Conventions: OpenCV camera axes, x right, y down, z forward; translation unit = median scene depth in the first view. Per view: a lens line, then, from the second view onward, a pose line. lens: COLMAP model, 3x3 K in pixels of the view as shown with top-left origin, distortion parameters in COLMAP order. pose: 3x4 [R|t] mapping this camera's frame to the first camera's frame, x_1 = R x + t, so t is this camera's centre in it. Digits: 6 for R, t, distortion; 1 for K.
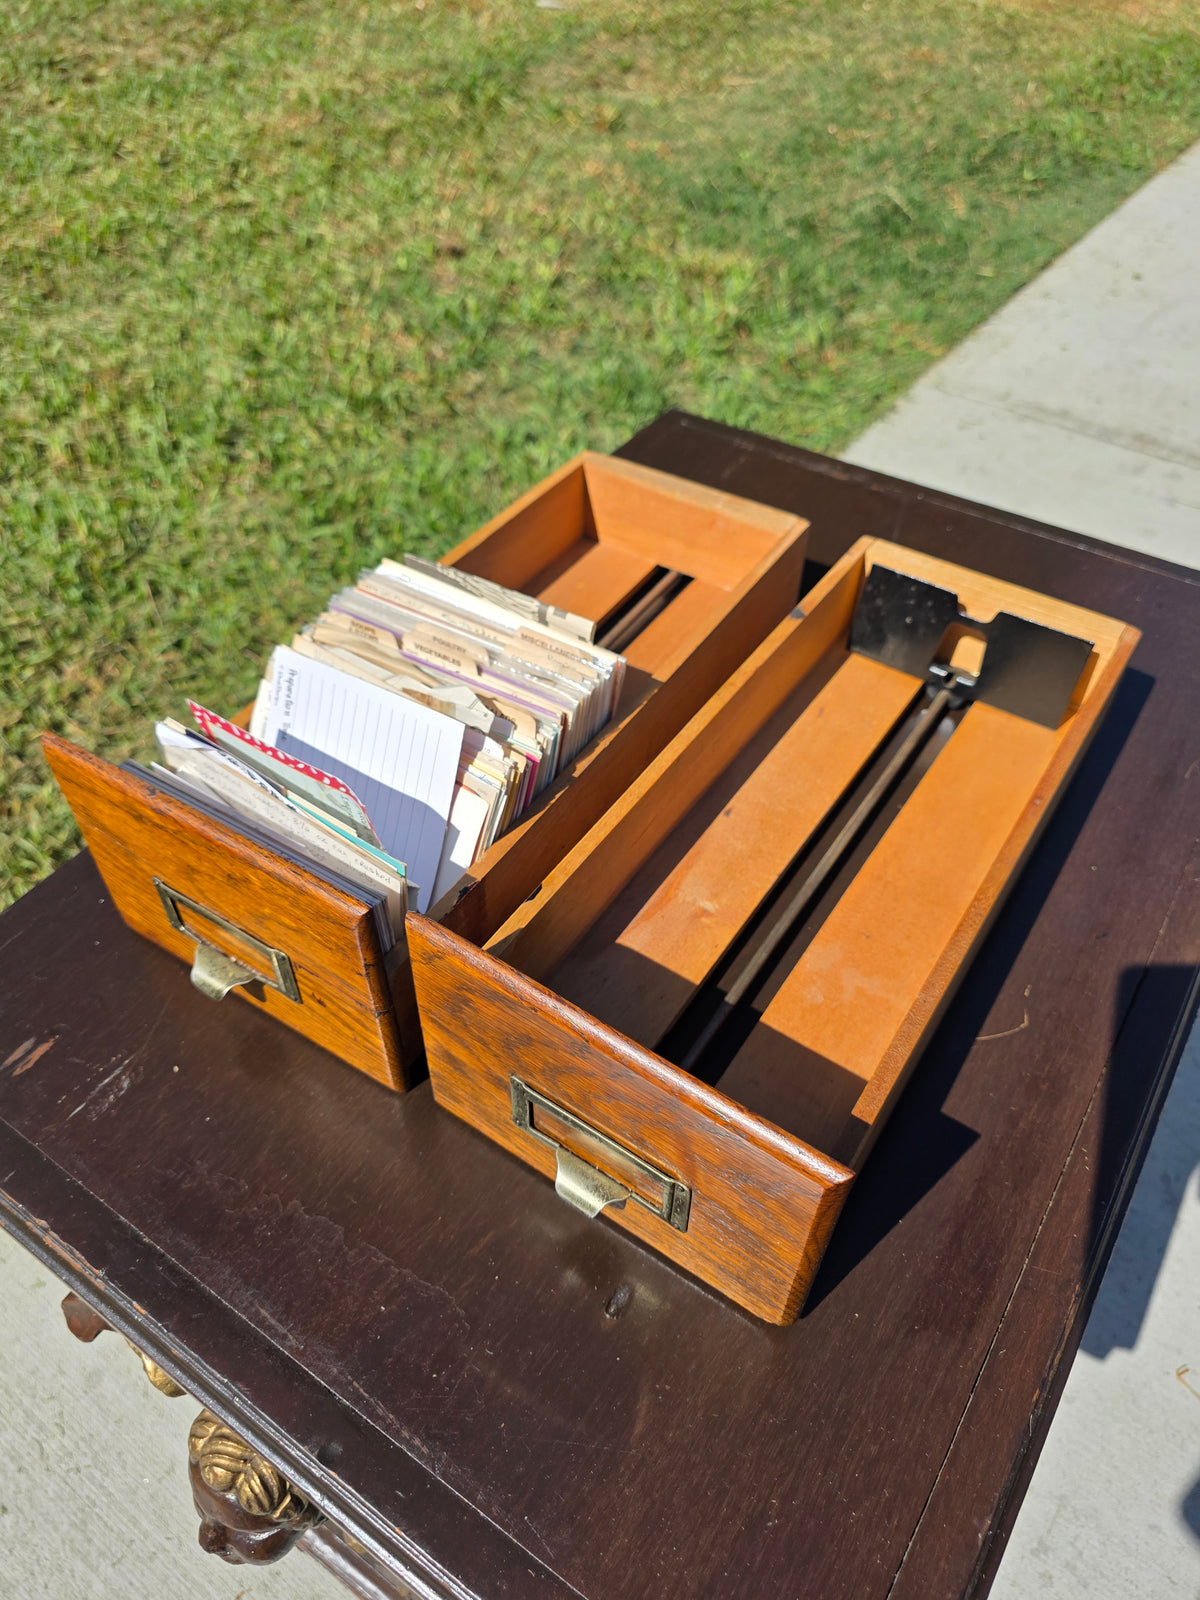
lens RADIAL K [[1087.8, 0, 607.9], [0, 1087.8, 806.1], [0, 0, 1]] dist [0.010155, -0.033612]
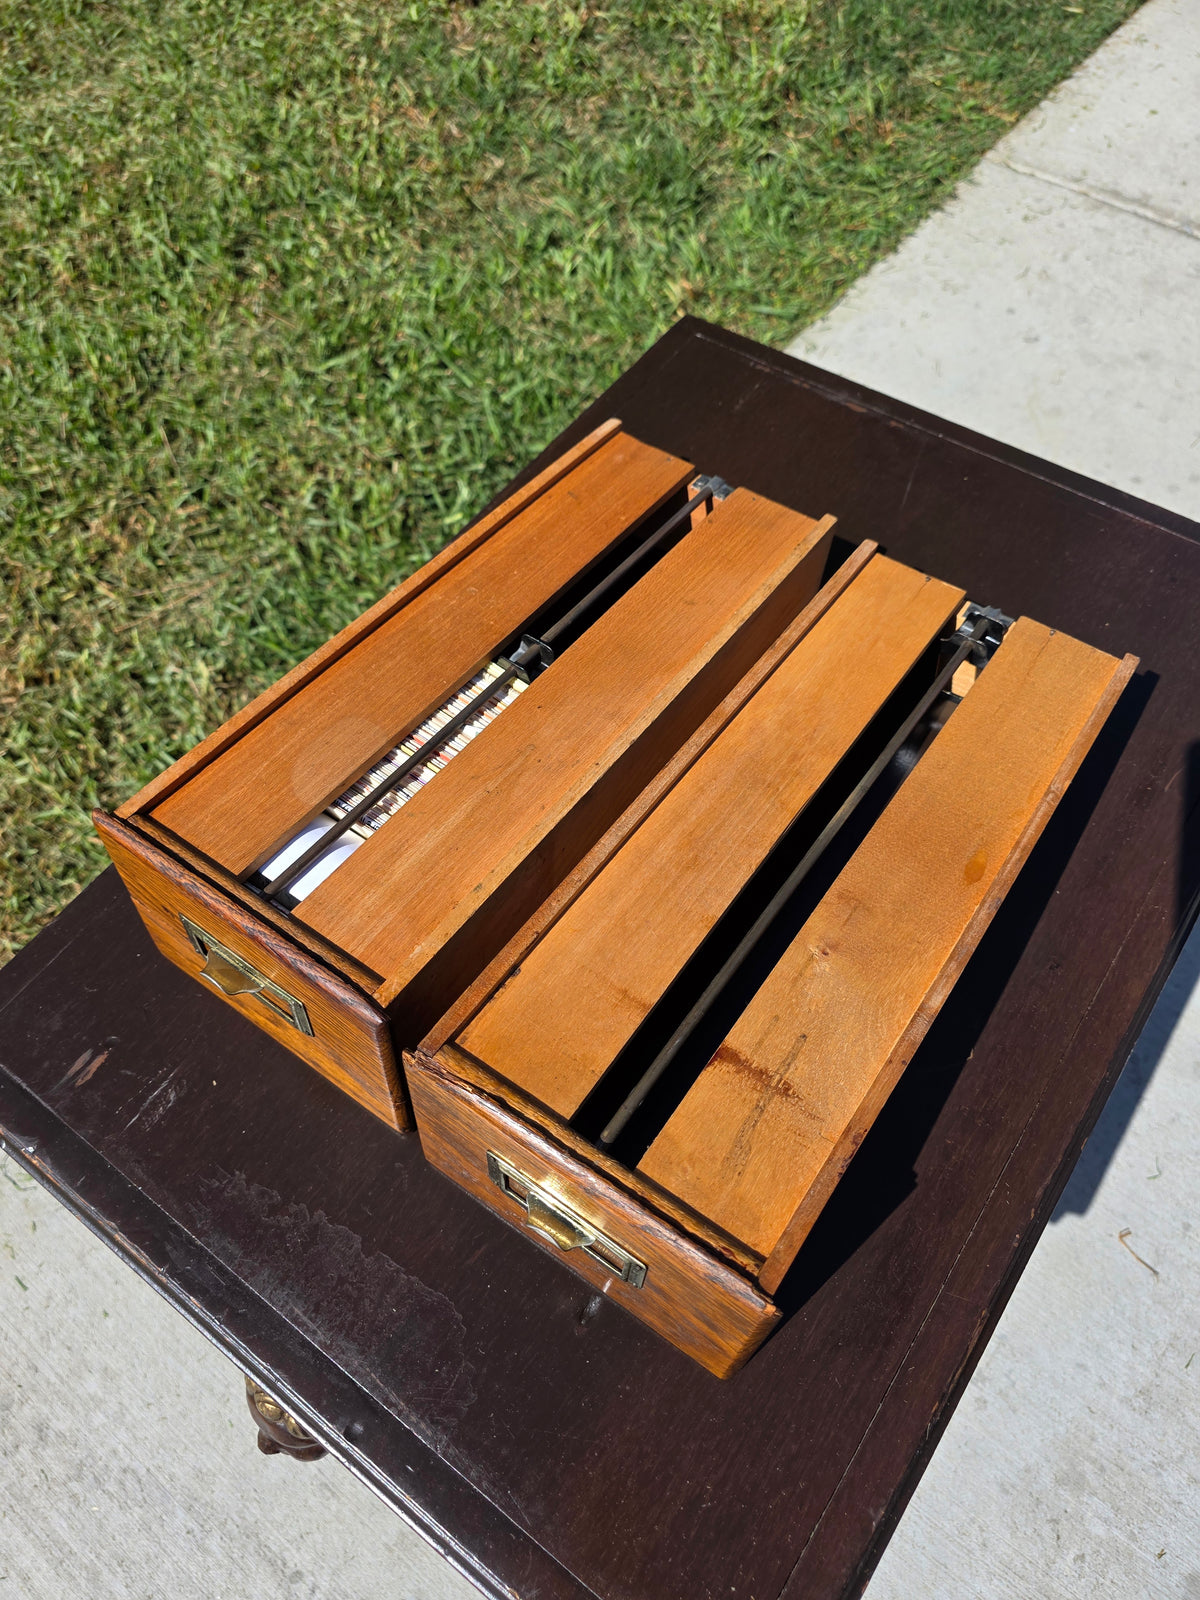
lens RADIAL K [[1087.8, 0, 595.3], [0, 1087.8, 799.6], [0, 0, 1]] dist [0.010155, -0.033612]
pose [[0.998720, 0.010421, -0.049490, 0.019221], [0.000791, 0.975201, 0.221320, -0.099864], [0.050570, -0.221076, 0.973945, -0.010049]]
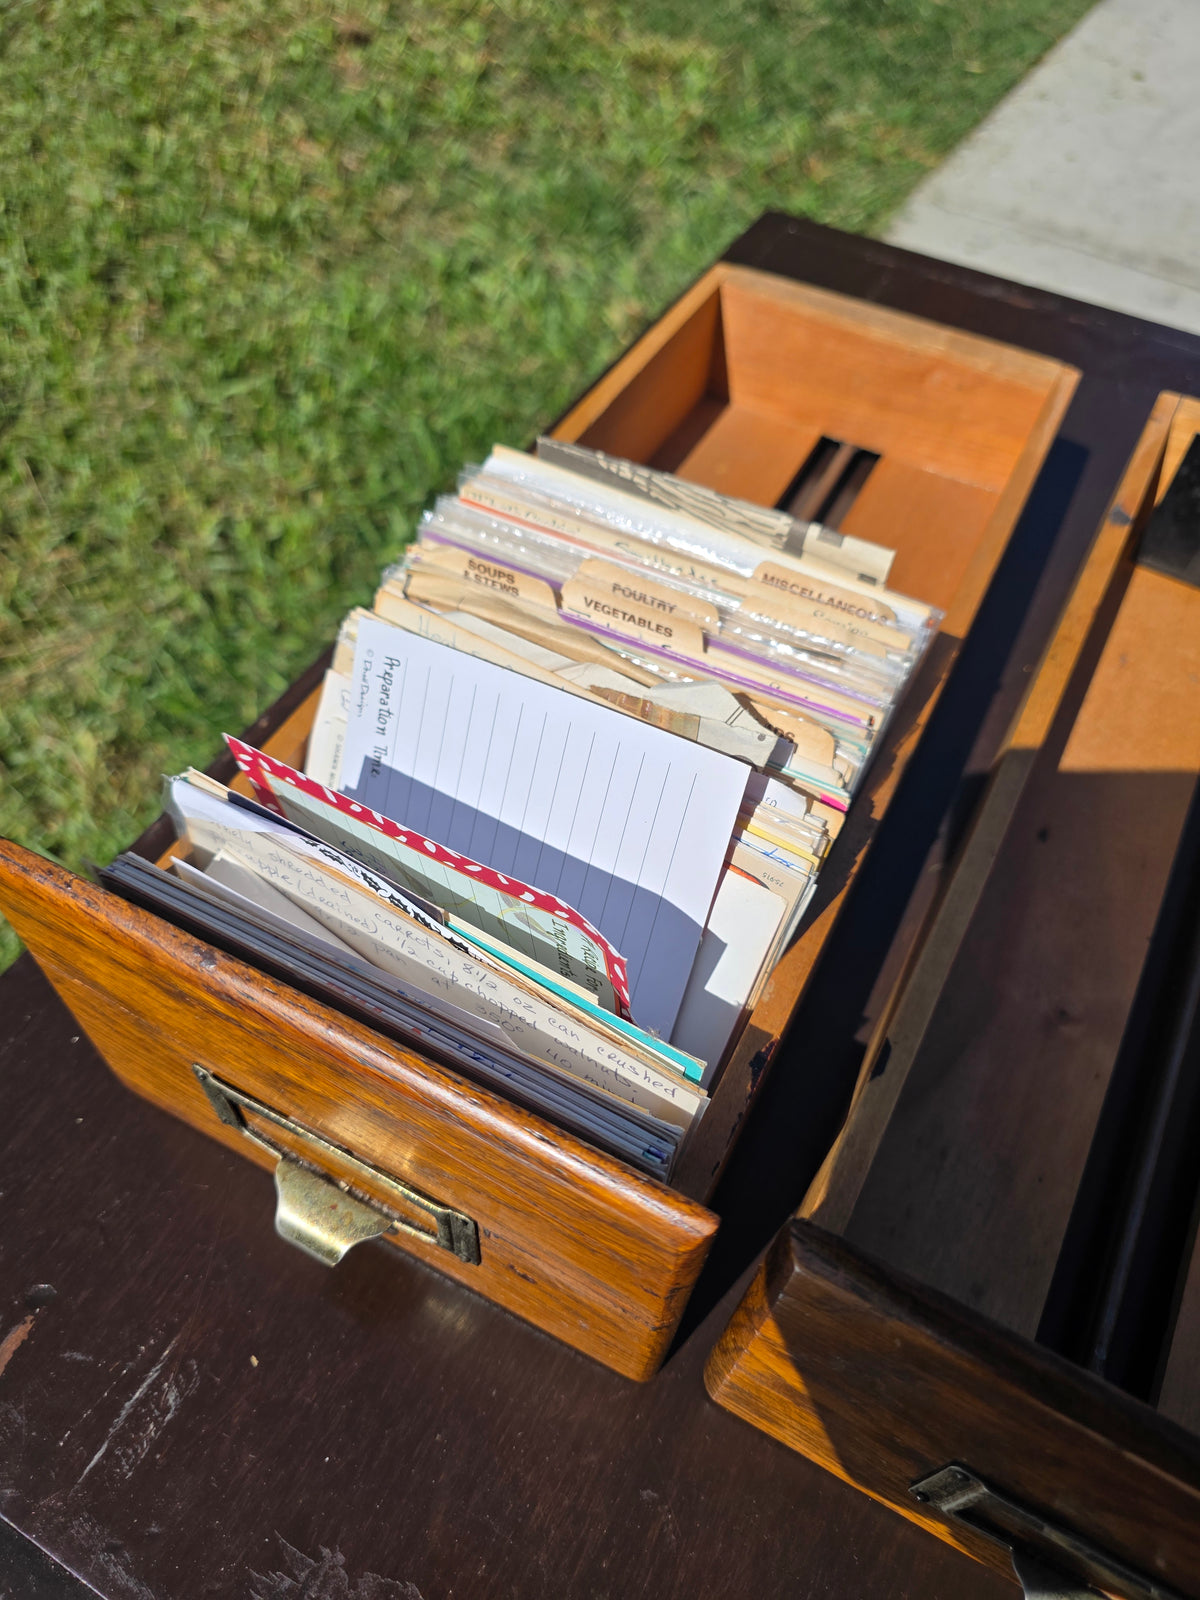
lens RADIAL K [[1087.8, 0, 586.7], [0, 1087.8, 806.3], [0, 0, 1]] dist [0.010155, -0.033612]
pose [[0.996452, -0.045143, 0.071034, -0.080972], [0.035800, 0.991166, 0.127702, -0.040786], [-0.076171, -0.124706, 0.989266, 0.145945]]
